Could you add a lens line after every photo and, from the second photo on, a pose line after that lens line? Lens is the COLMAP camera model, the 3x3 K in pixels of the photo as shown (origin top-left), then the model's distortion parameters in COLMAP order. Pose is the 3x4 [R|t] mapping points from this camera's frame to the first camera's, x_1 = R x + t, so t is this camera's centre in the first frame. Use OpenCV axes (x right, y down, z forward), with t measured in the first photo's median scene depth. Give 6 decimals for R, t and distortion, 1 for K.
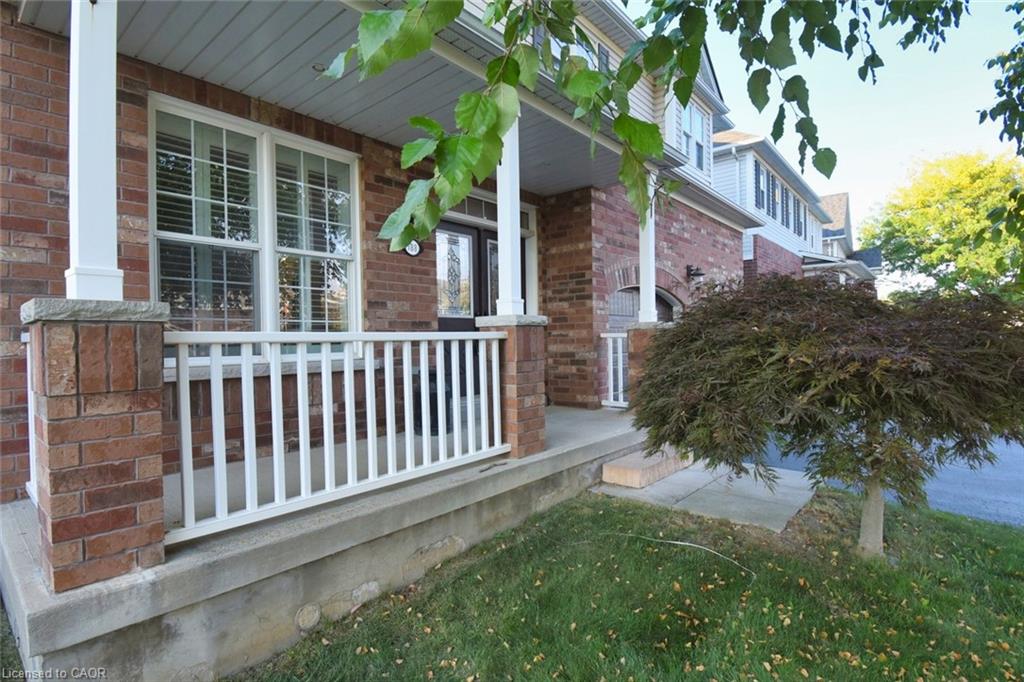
lens RADIAL K [[500.1, 0, 507.8], [0, 500.1, 340.7], [0, 0, 1]] dist [0.022079, -0.029587]
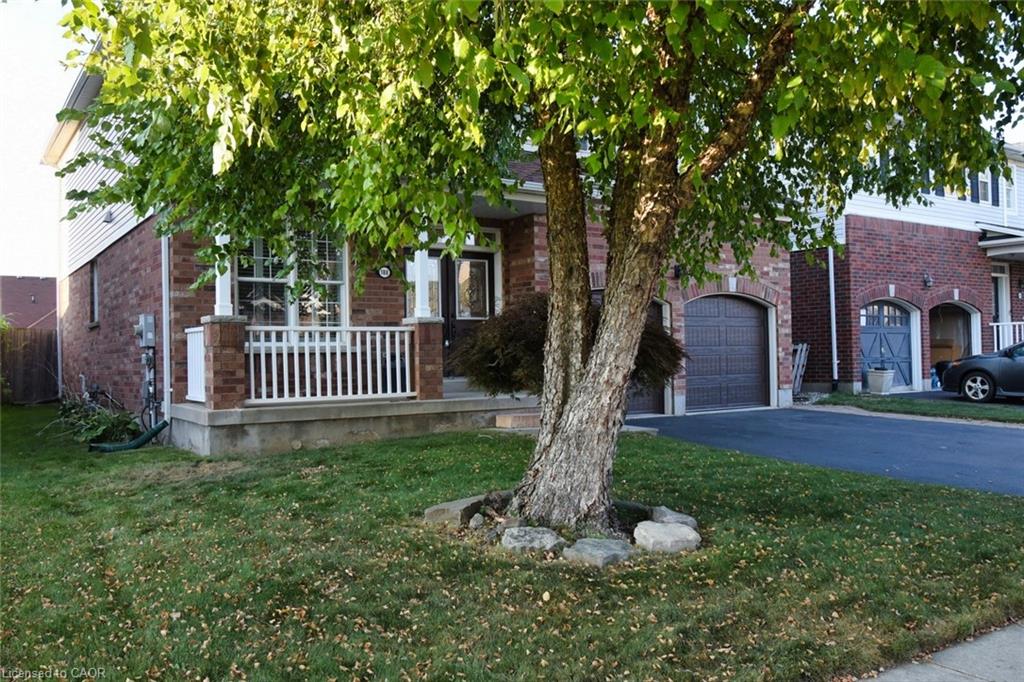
lens RADIAL K [[826.0, 0, 513.2], [0, 826.0, 344.4], [0, 0, 1]] dist [-0.004100, -0.001759]
pose [[0.967937, -0.006668, -0.251106, 1.027218], [0.003023, 0.999884, -0.014899, 0.084713], [0.251176, 0.013662, 0.967845, -1.648996]]
